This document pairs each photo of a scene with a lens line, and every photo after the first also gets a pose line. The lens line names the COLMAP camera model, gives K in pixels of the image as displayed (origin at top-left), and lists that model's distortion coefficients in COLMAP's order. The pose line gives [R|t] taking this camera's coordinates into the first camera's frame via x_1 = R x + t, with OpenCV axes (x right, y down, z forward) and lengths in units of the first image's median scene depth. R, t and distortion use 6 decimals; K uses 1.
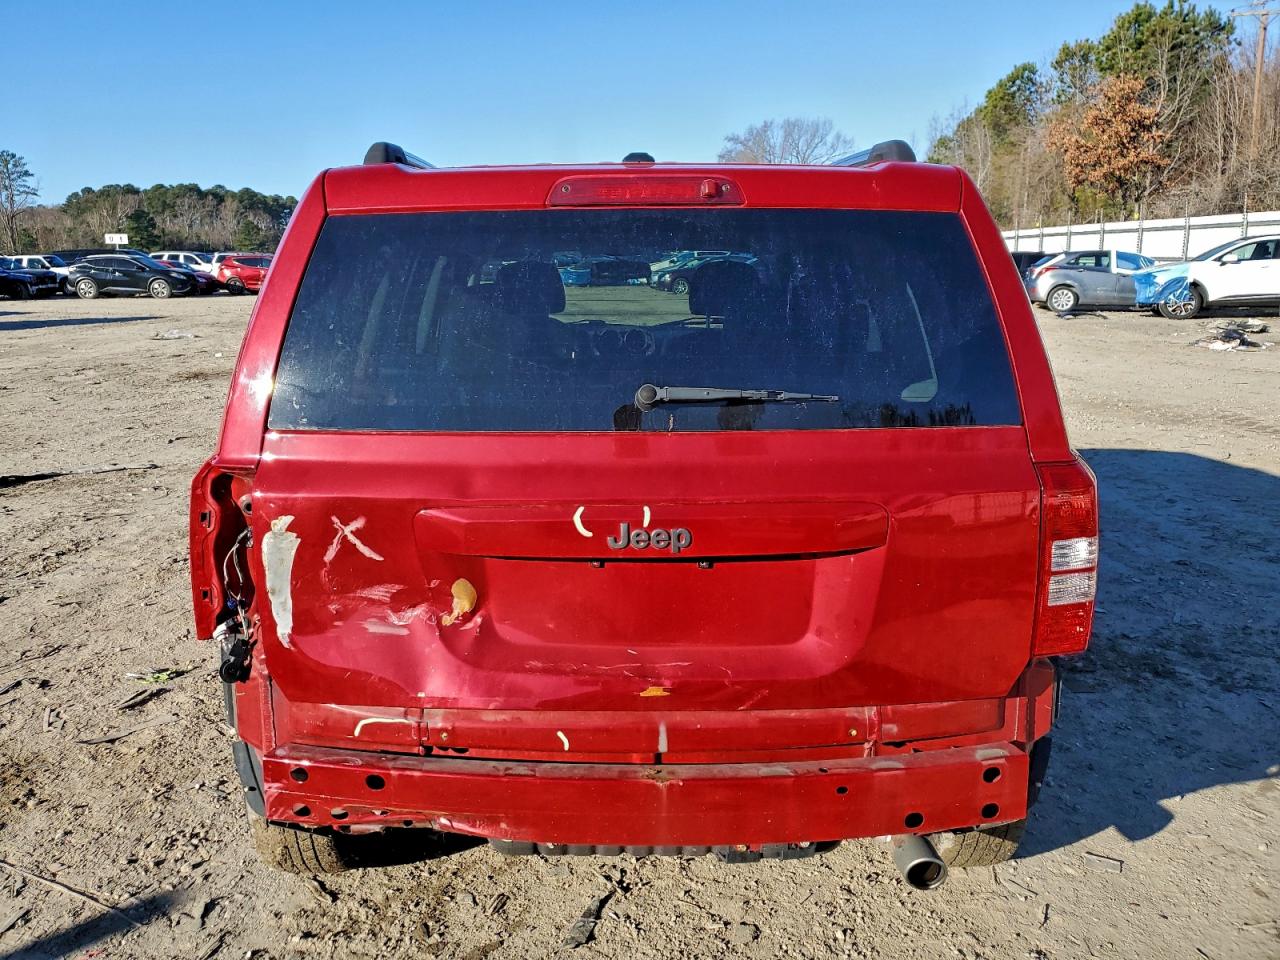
lens RADIAL K [[1061.0, 0, 640.0], [0, 1061.0, 480.0], [0, 0, 1]] dist [0.010451, 0.007344]
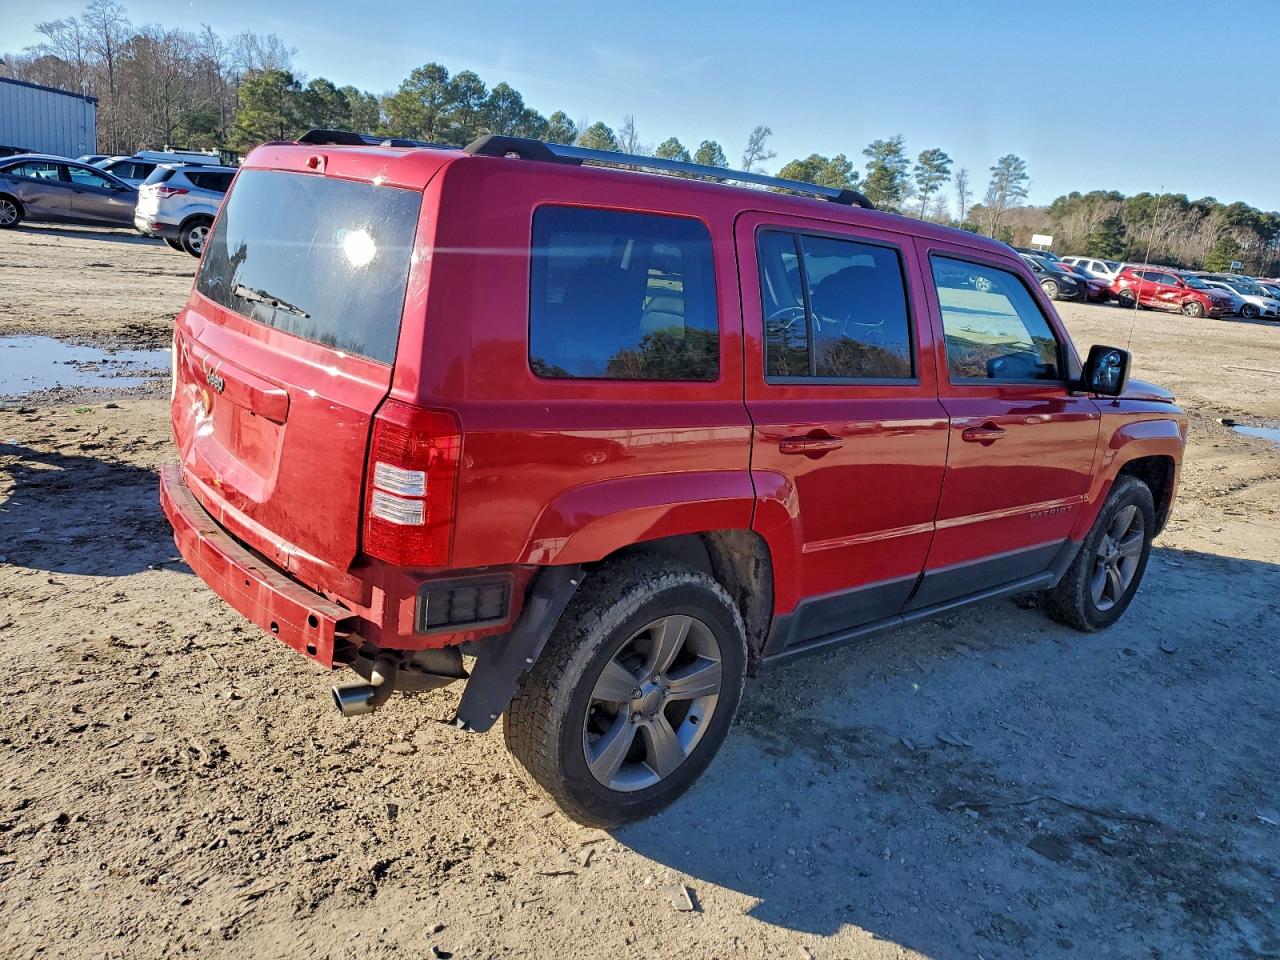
lens RADIAL K [[1113.8, 0, 640.0], [0, 1113.8, 480.0], [0, 0, 1]] dist [0.005900, -0.002303]
pose [[0.599923, 0.253365, -0.758880, 0.349696], [-0.269509, 0.957092, 0.106484, -0.030092], [0.753297, 0.140643, 0.642466, 0.094331]]
